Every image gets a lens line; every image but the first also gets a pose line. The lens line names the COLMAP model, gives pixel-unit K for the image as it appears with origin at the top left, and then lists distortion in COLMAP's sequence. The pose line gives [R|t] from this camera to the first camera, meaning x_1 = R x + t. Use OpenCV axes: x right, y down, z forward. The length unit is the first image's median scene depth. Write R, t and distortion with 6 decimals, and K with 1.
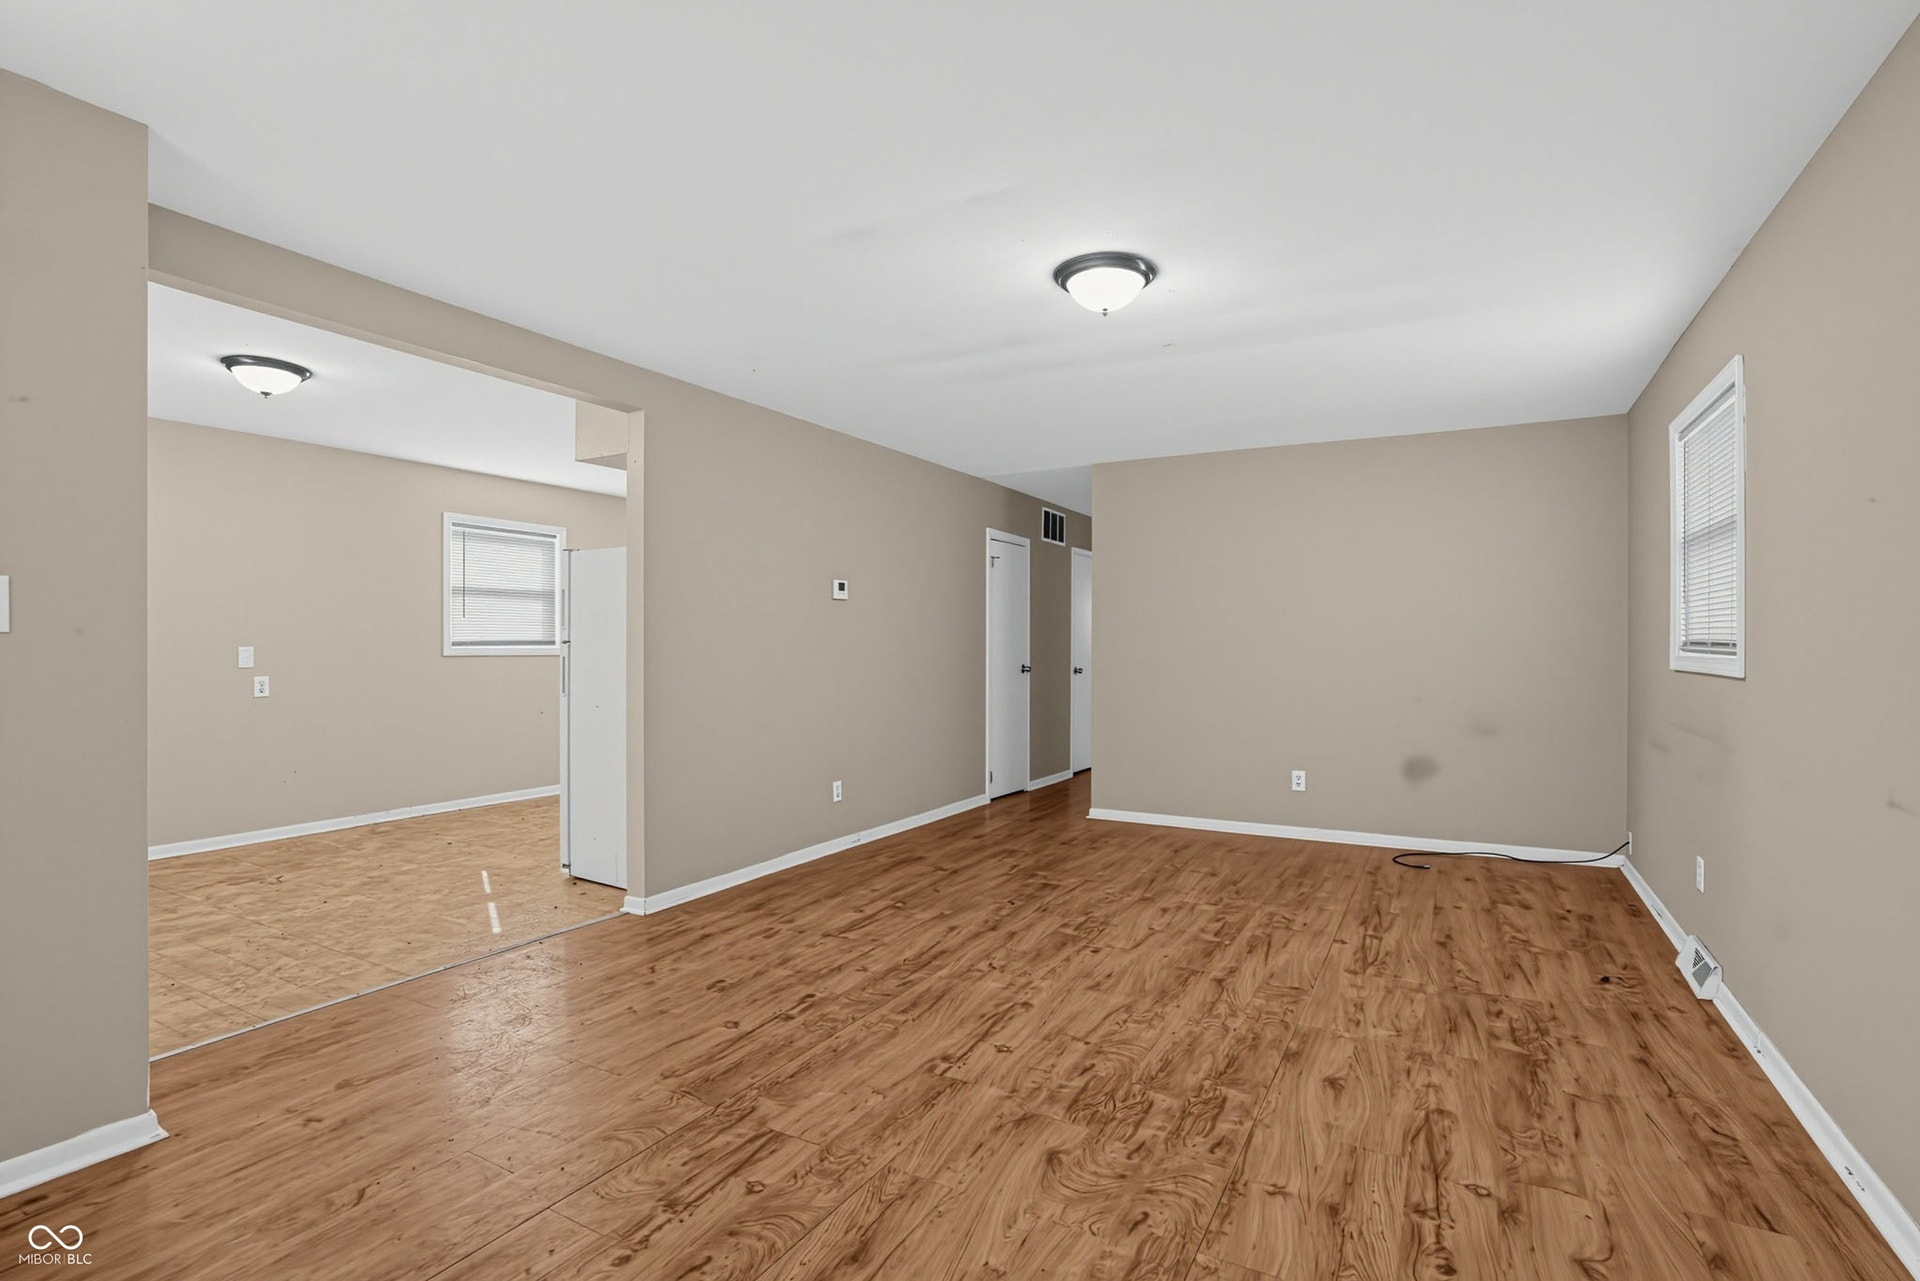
lens RADIAL K [[903.5, 0, 968.2], [0, 903.5, 650.0], [0, 0, 1]] dist [-0.057804, 0.023022]
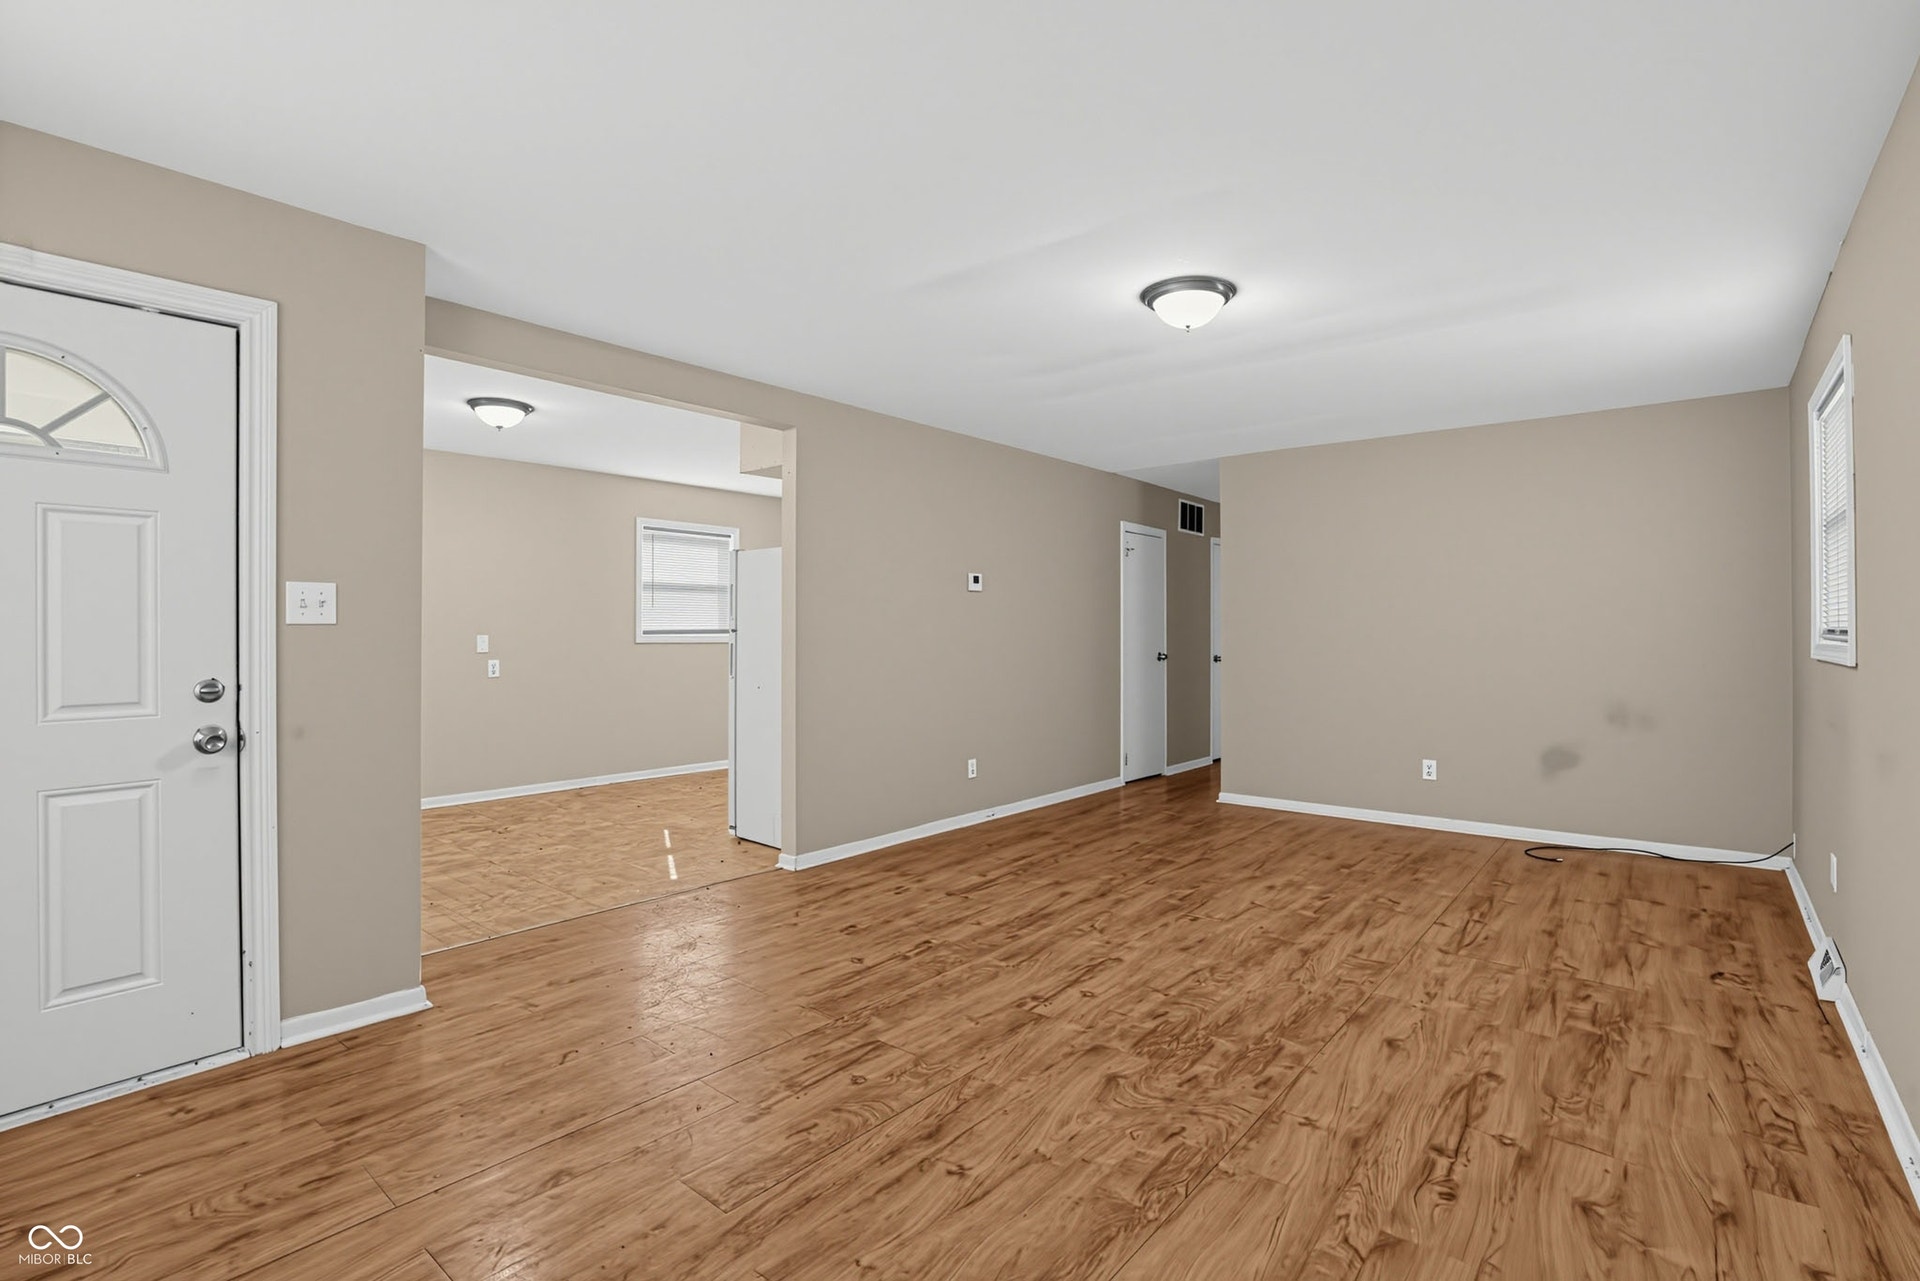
lens RADIAL K [[901.4, 0, 969.0], [0, 901.4, 635.2], [0, 0, 1]] dist [-0.061982, 0.025328]
pose [[0.983199, -0.000151, -0.182538, 0.074110], [-0.000537, 0.999993, -0.003721, 0.000660], [0.182537, 0.003757, 0.983192, -0.098118]]
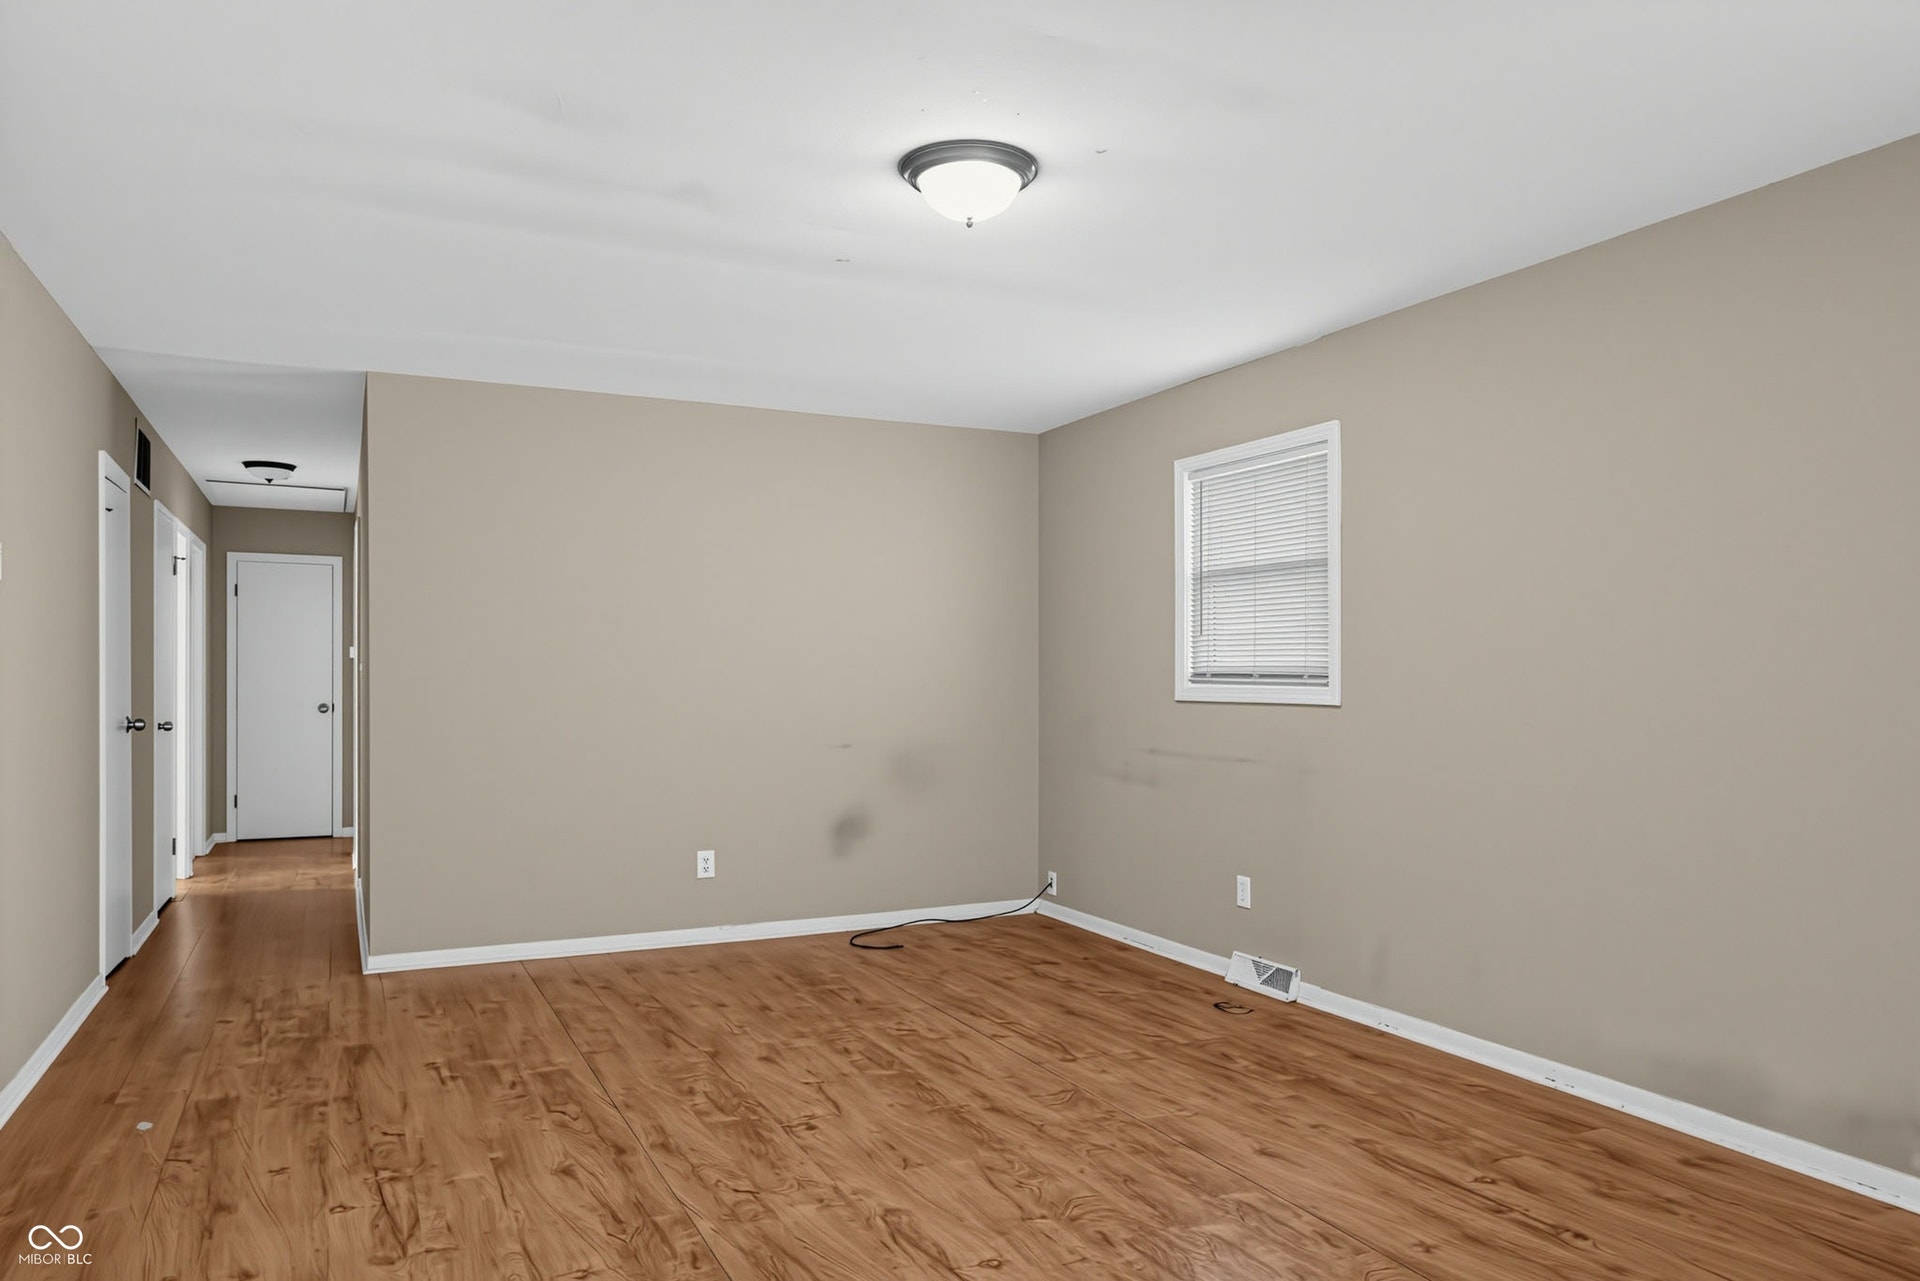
lens RADIAL K [[1310.0, 0, 992.4], [0, 1310.0, 681.4], [0, 0, 1]] dist [-0.019353, 0.046184]
pose [[0.563072, -0.004948, 0.826393, -0.609686], [0.007951, 0.999968, 0.000570, -0.002879], [-0.826370, 0.006250, 0.563093, 0.330052]]
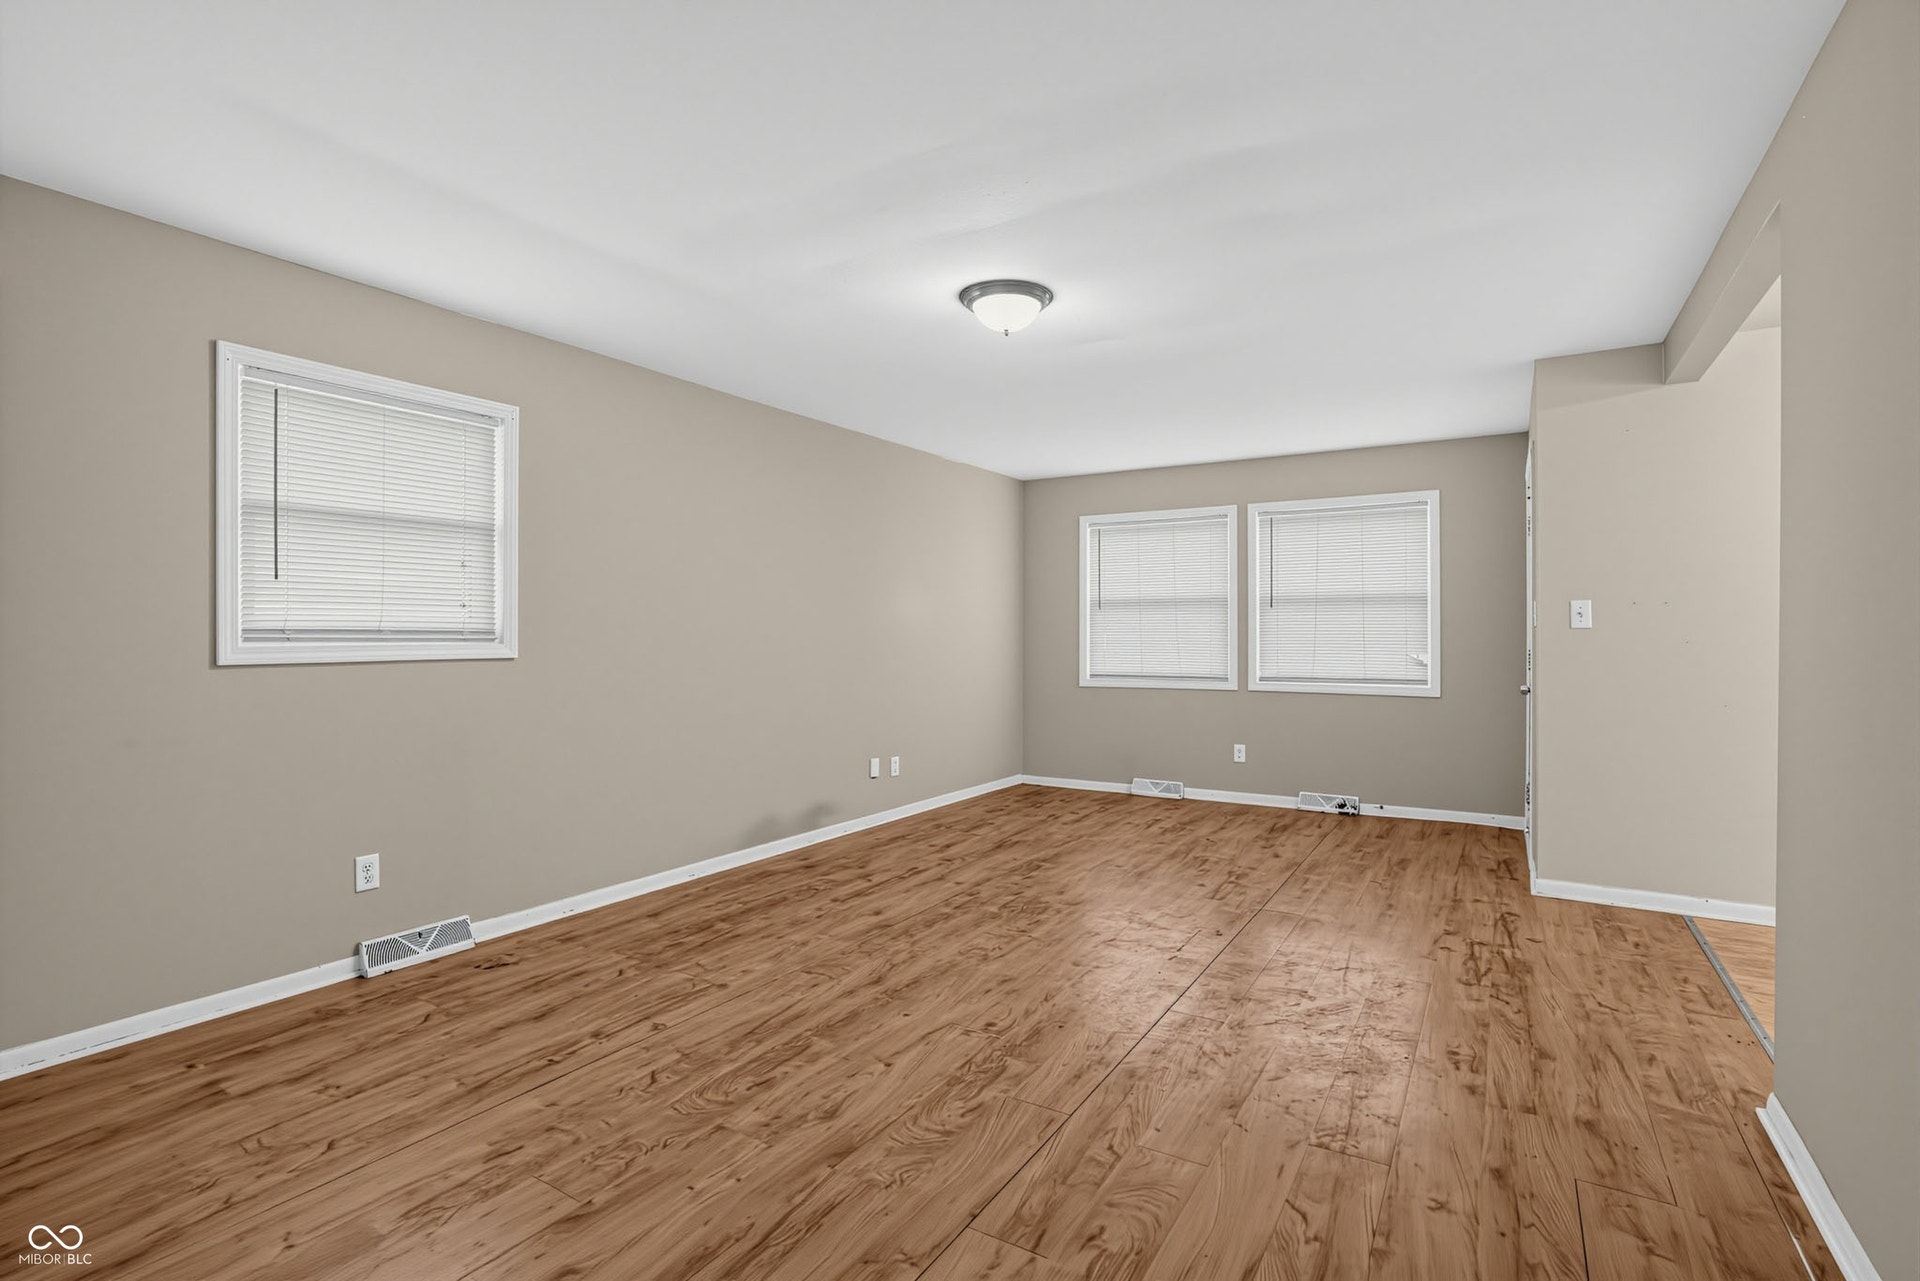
lens RADIAL K [[901.4, 0, 969.0], [0, 901.4, 635.2], [0, 0, 1]] dist [-0.061982, 0.025328]
pose [[-0.999074, 0.000219, 0.043022, 0.129015], [0.000660, 0.999947, 0.010236, -0.011479], [-0.043017, 0.010255, -0.999022, 1.801678]]
